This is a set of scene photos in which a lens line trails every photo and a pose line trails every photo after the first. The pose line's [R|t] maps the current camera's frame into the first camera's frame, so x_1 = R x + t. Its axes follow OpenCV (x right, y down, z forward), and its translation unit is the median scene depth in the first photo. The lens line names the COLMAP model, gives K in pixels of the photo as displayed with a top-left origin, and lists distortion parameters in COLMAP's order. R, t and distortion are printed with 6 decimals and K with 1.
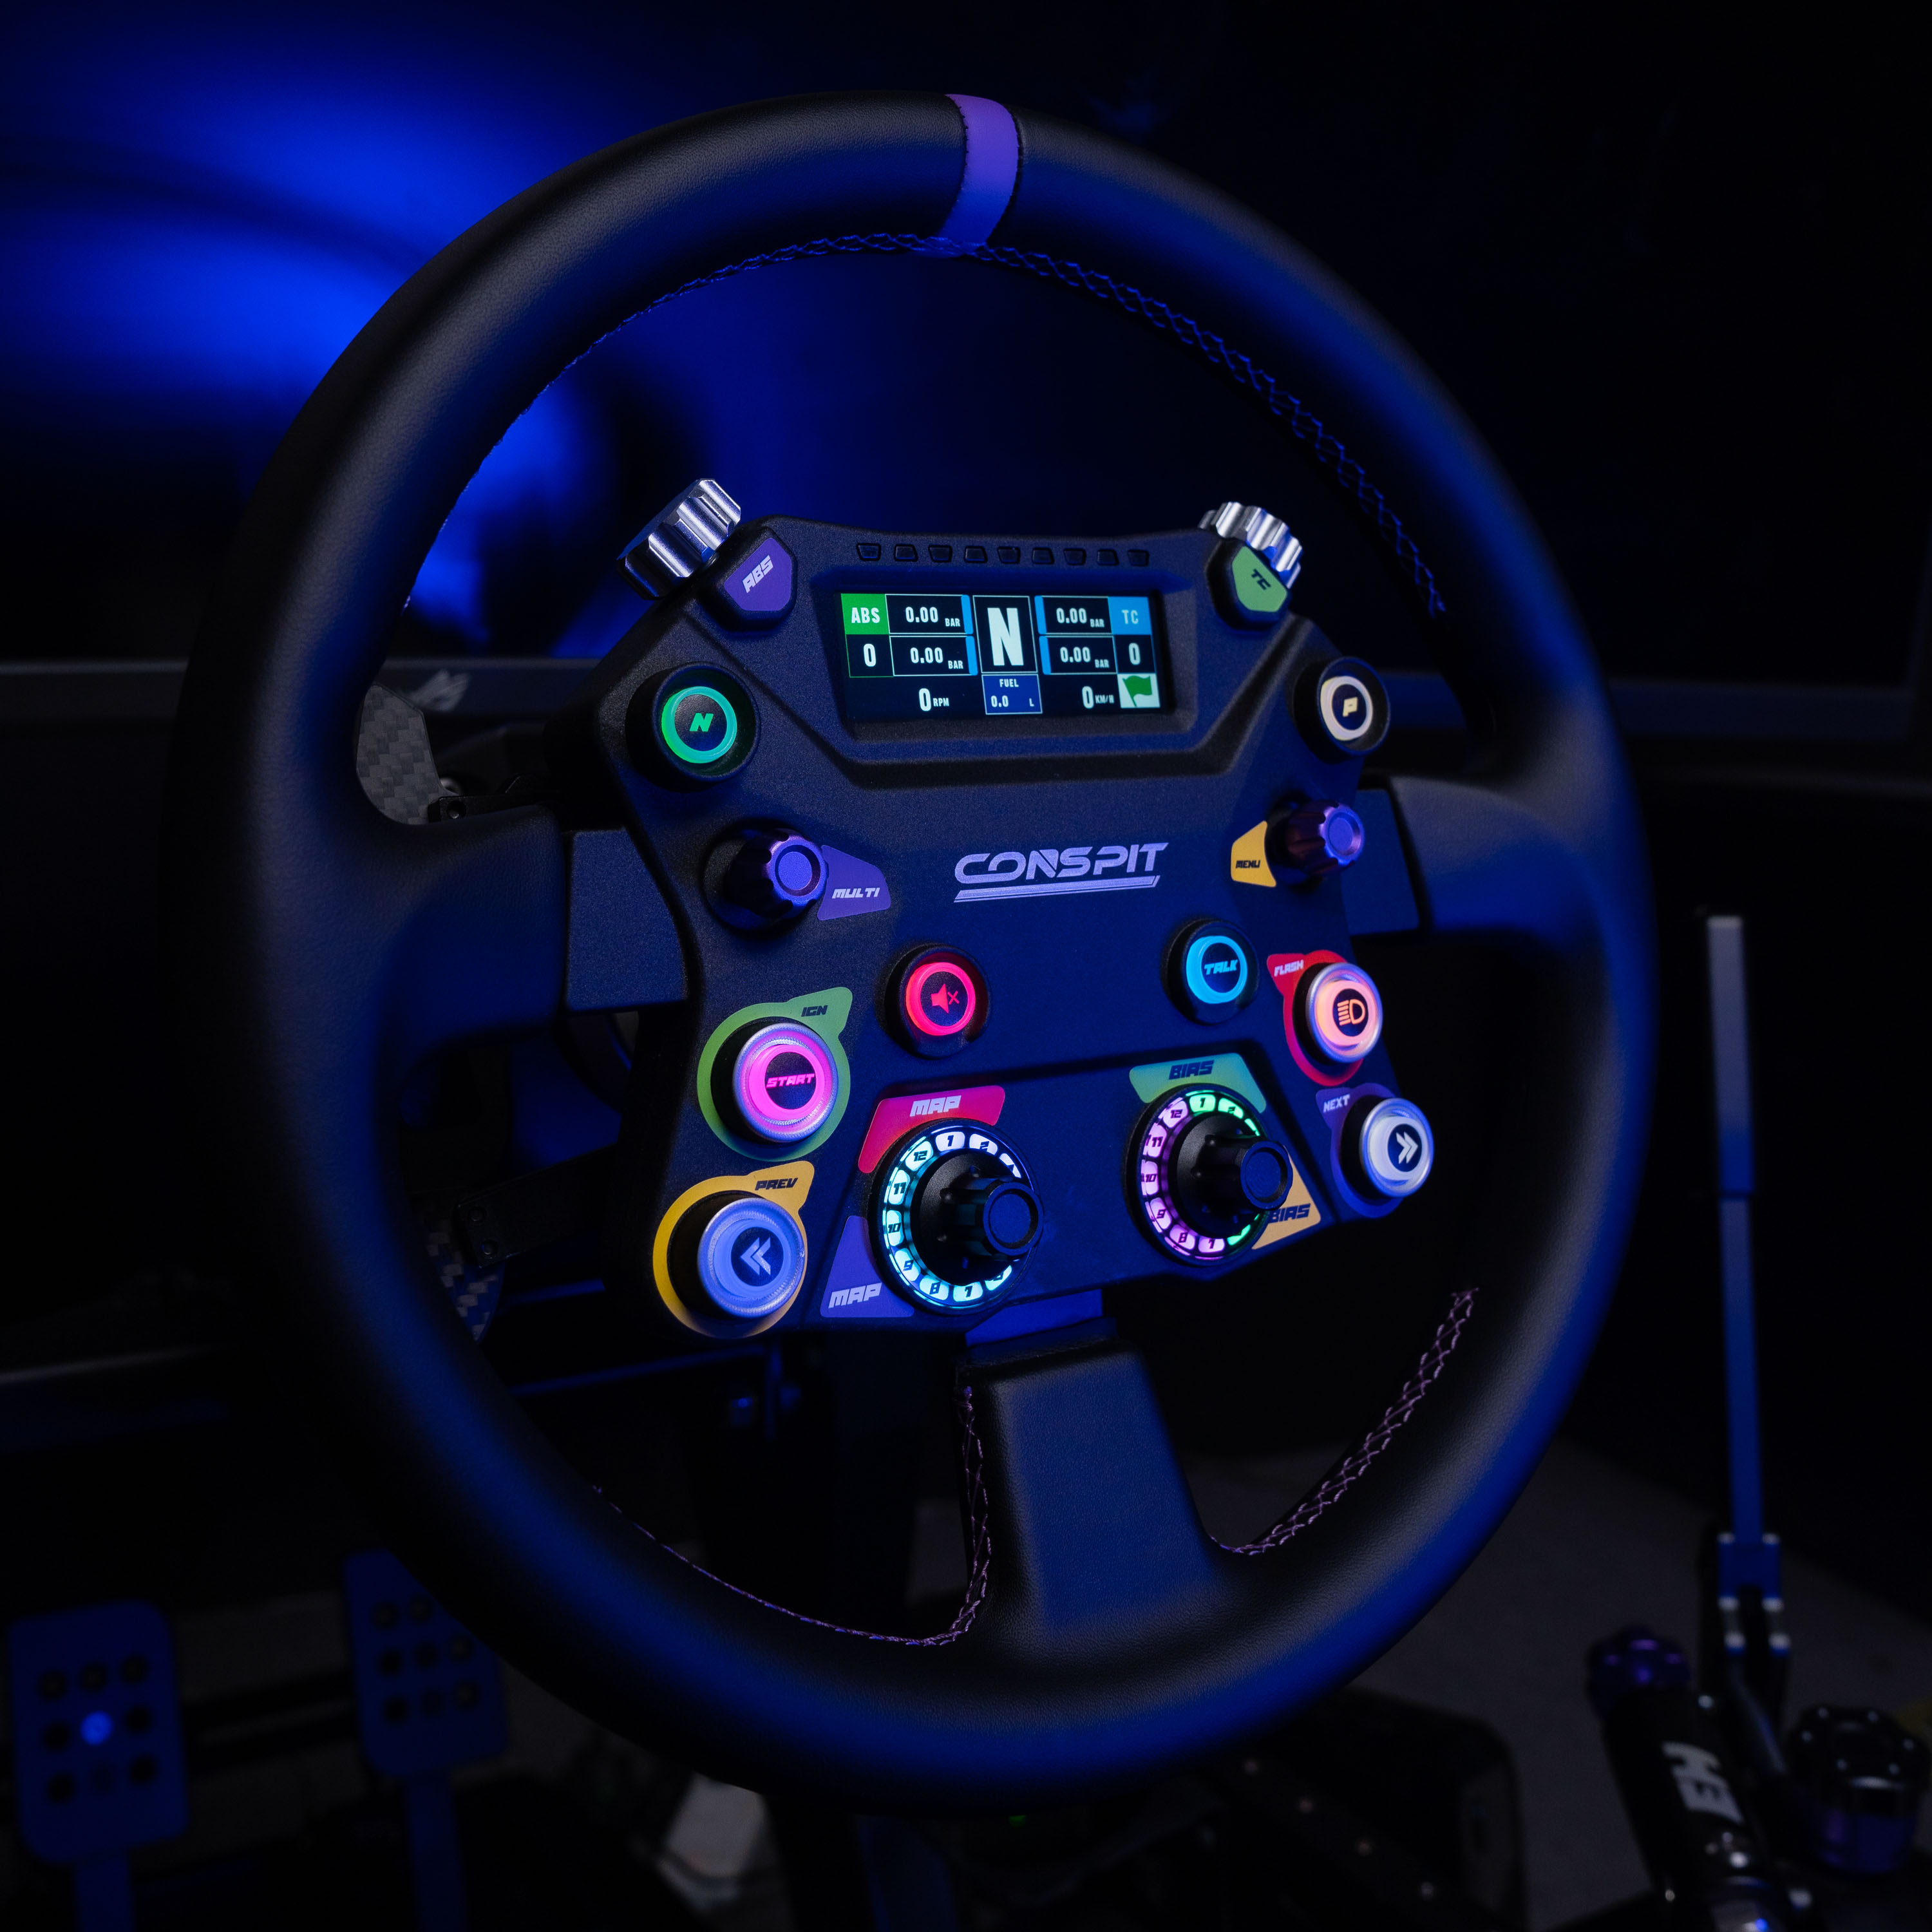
lens RADIAL K [[2241.4, 0, 965.5], [0, 2241.4, 842.5], [0, 0, 1]] dist [-0.086392, -0.004752]
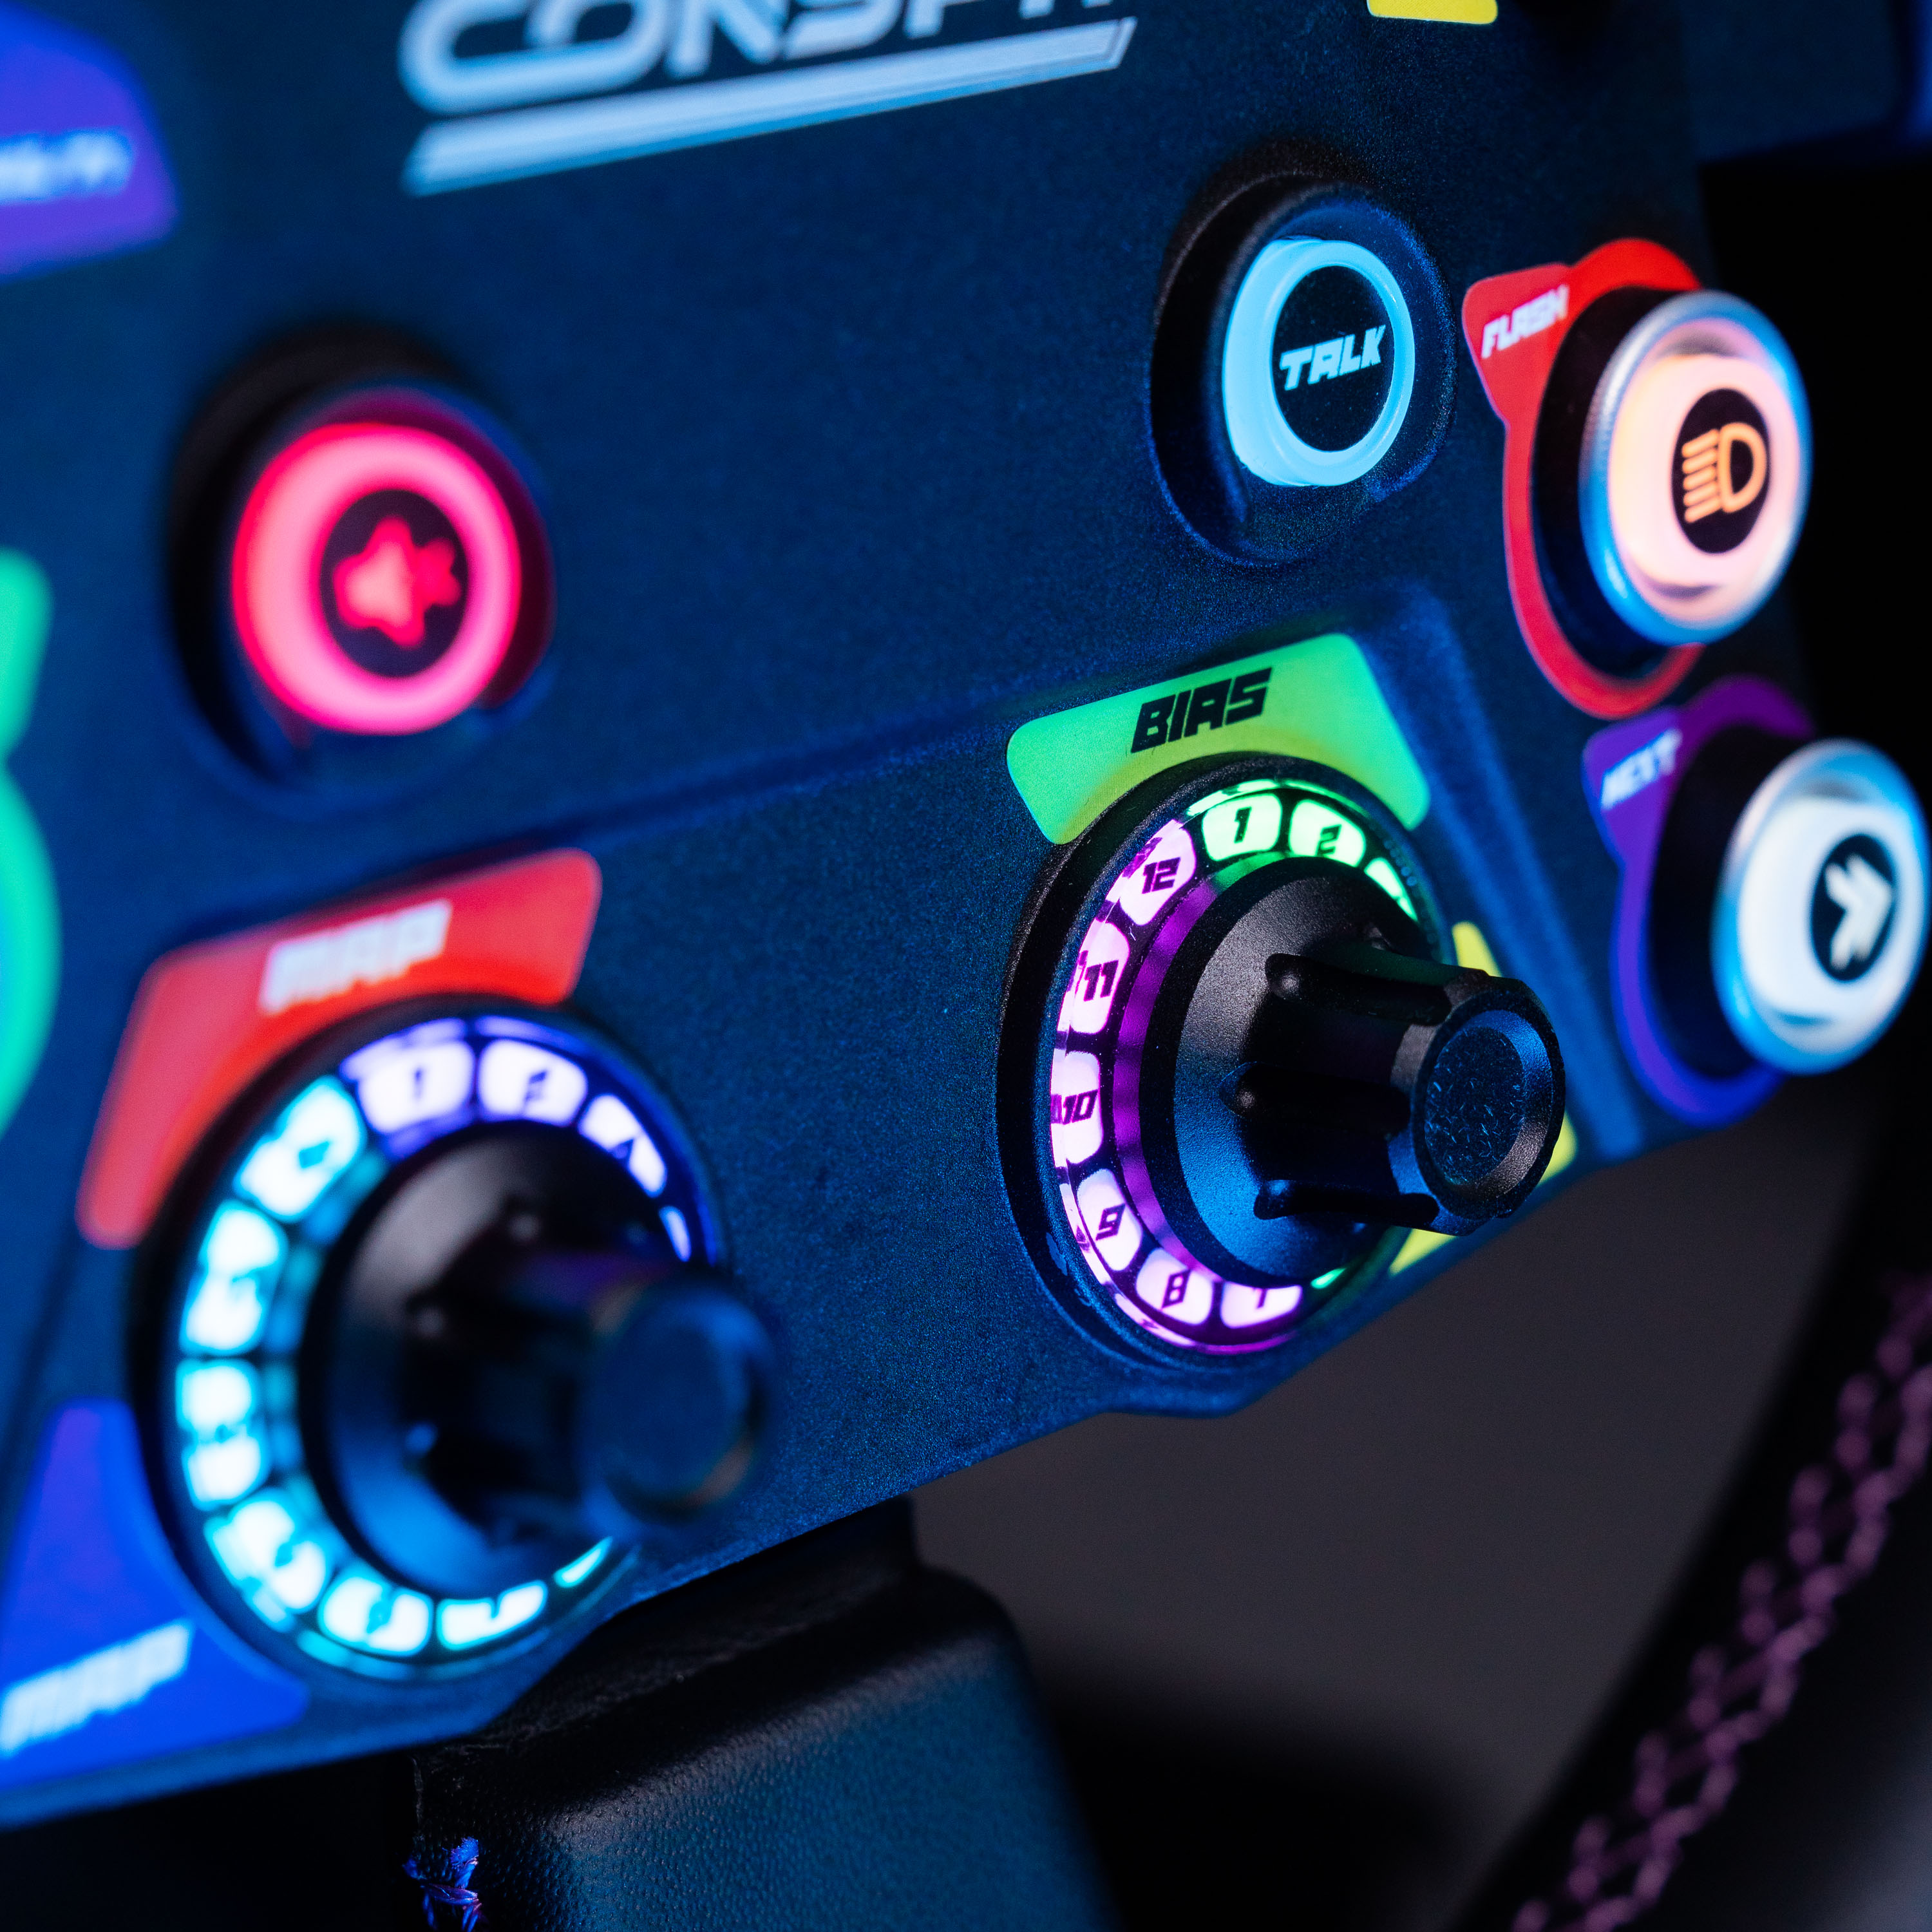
lens RADIAL K [[5042.1, 0, 965.1], [0, 5042.1, 1171.9], [0, 0, 1]] dist [0.259454, 0.414832]
pose [[0.982150, -0.042369, 0.183264, -0.051489], [-0.019744, 0.945697, 0.324450, -0.053310], [-0.187059, -0.322277, 0.927980, 0.394178]]
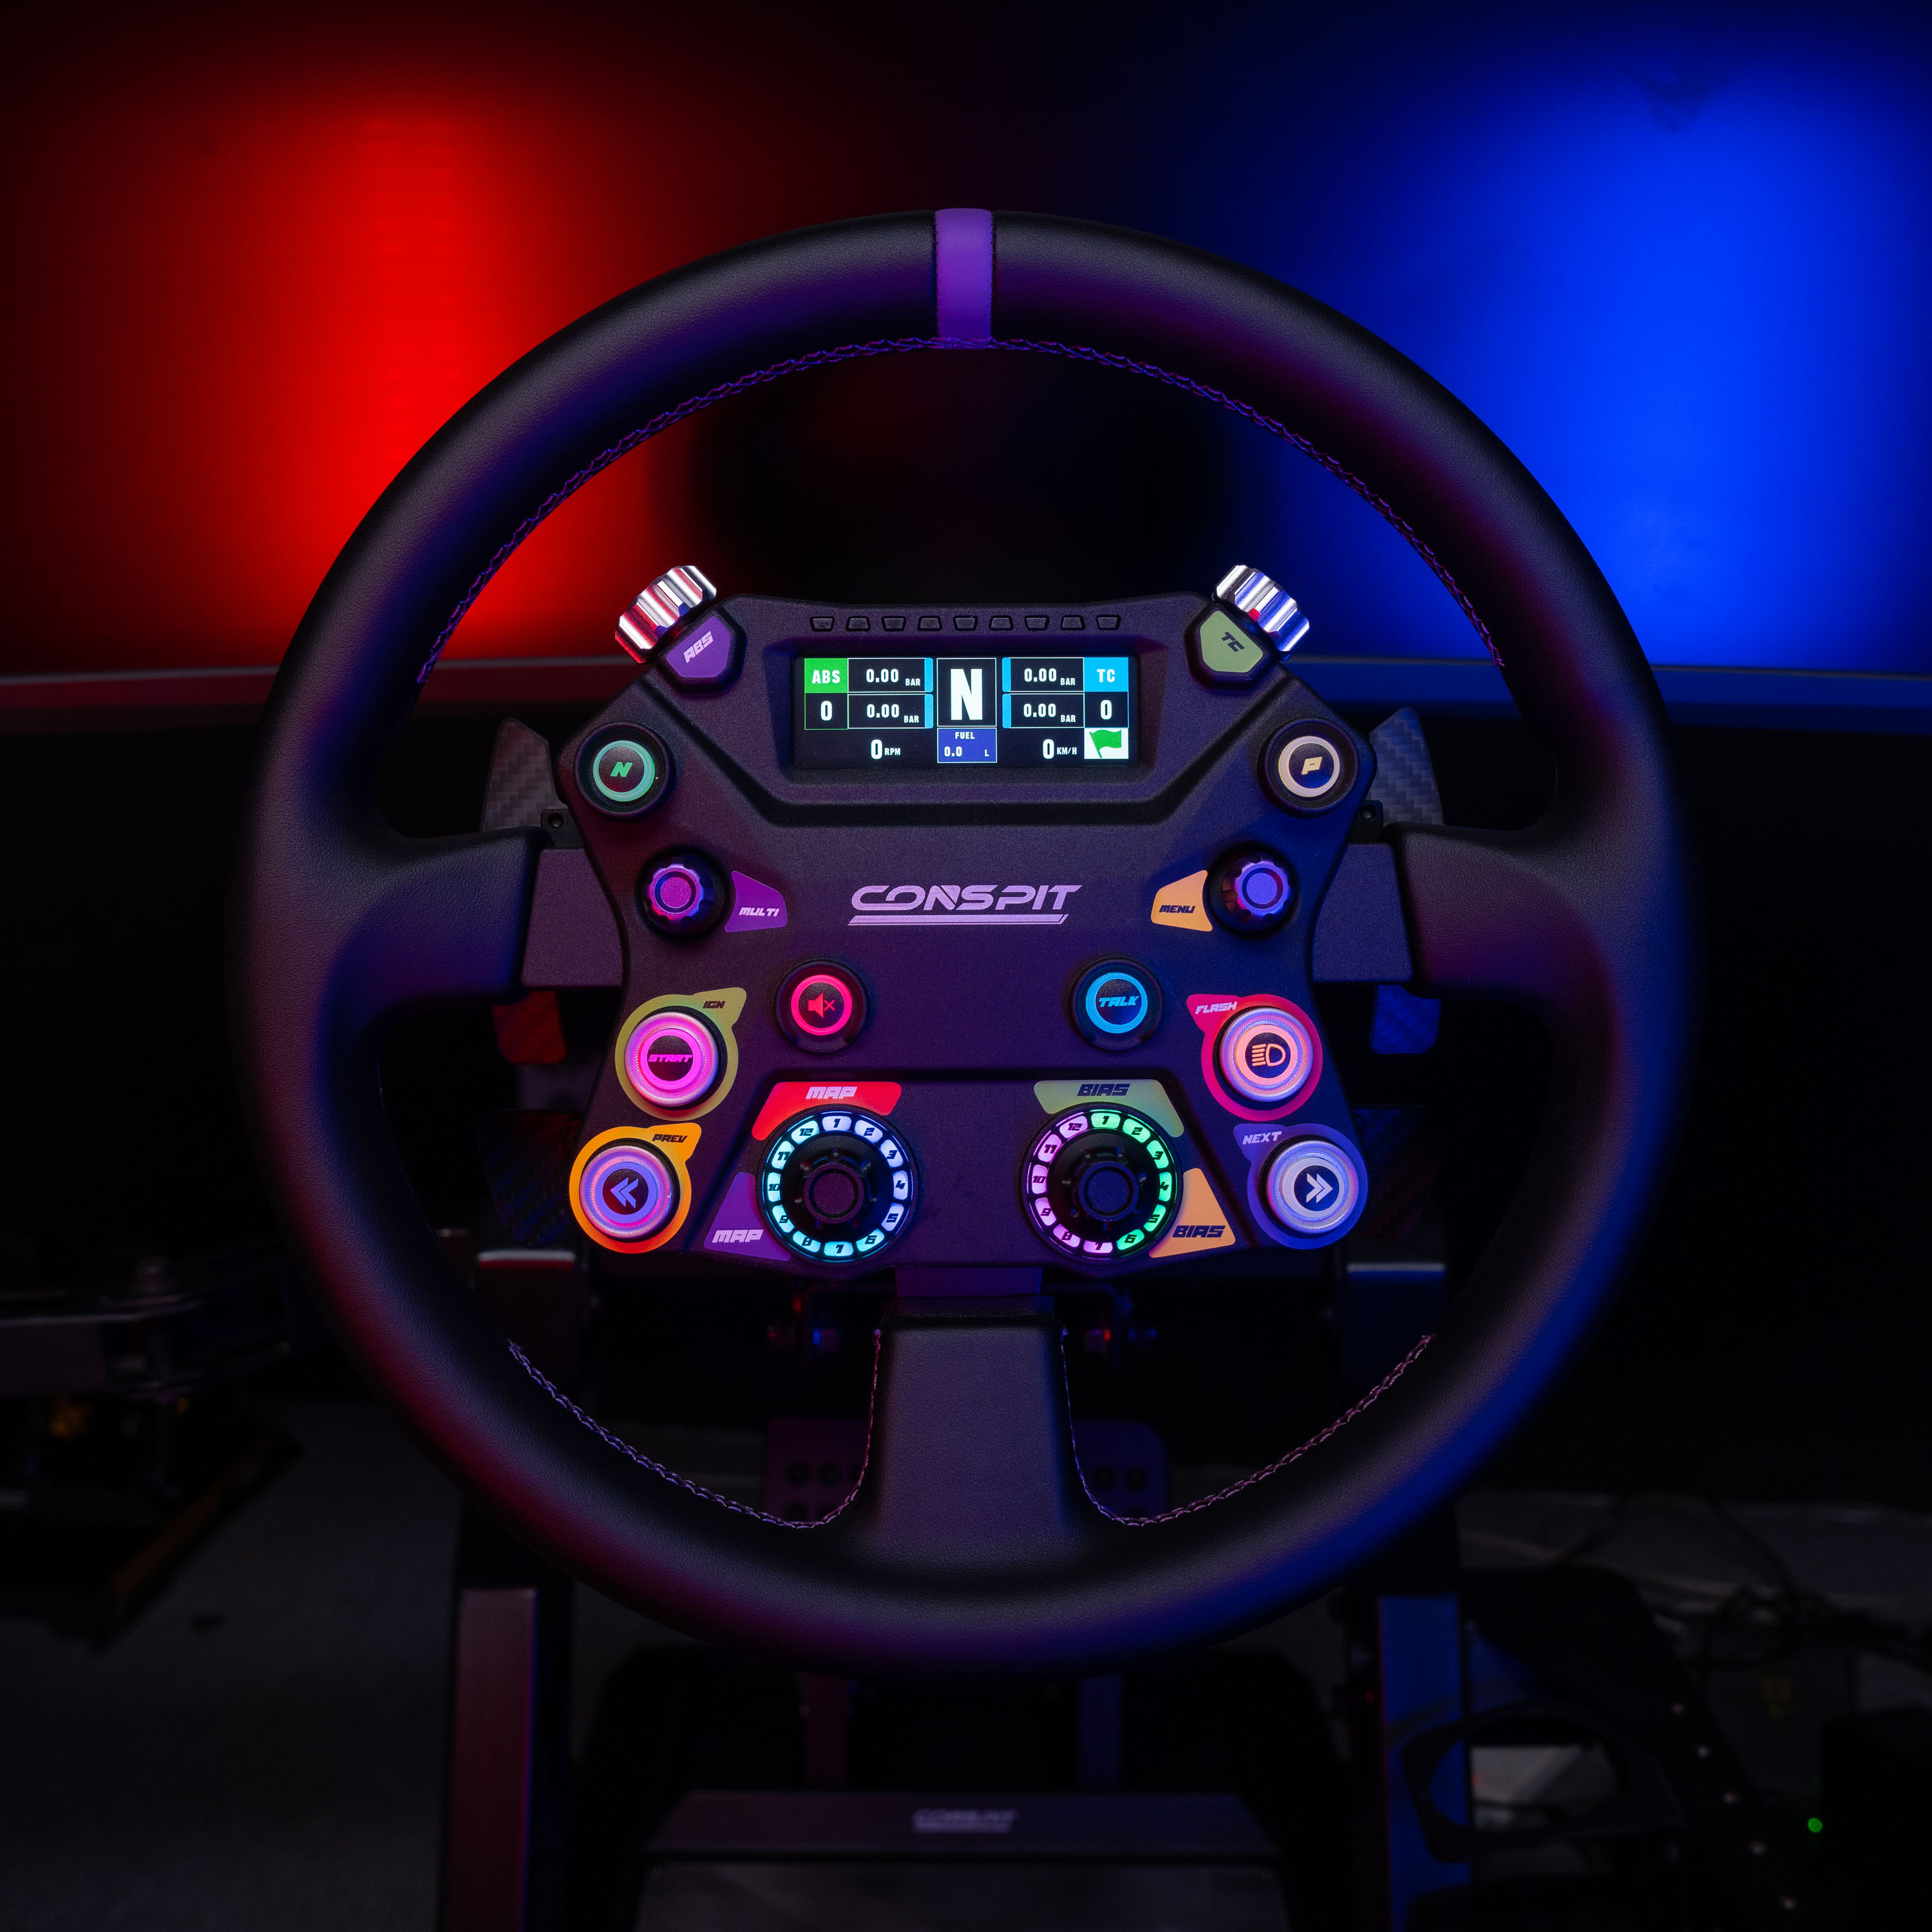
lens RADIAL K [[2226.6, 0, 966.0], [0, 2226.6, 966.0], [0, 0, 1]] dist [-0.079343, 0.004663]
pose [[0.846592, 0.096046, -0.523505, 0.631371], [-0.046017, 0.993108, 0.107787, -0.077468], [0.530249, -0.067161, 0.845177, 0.033182]]
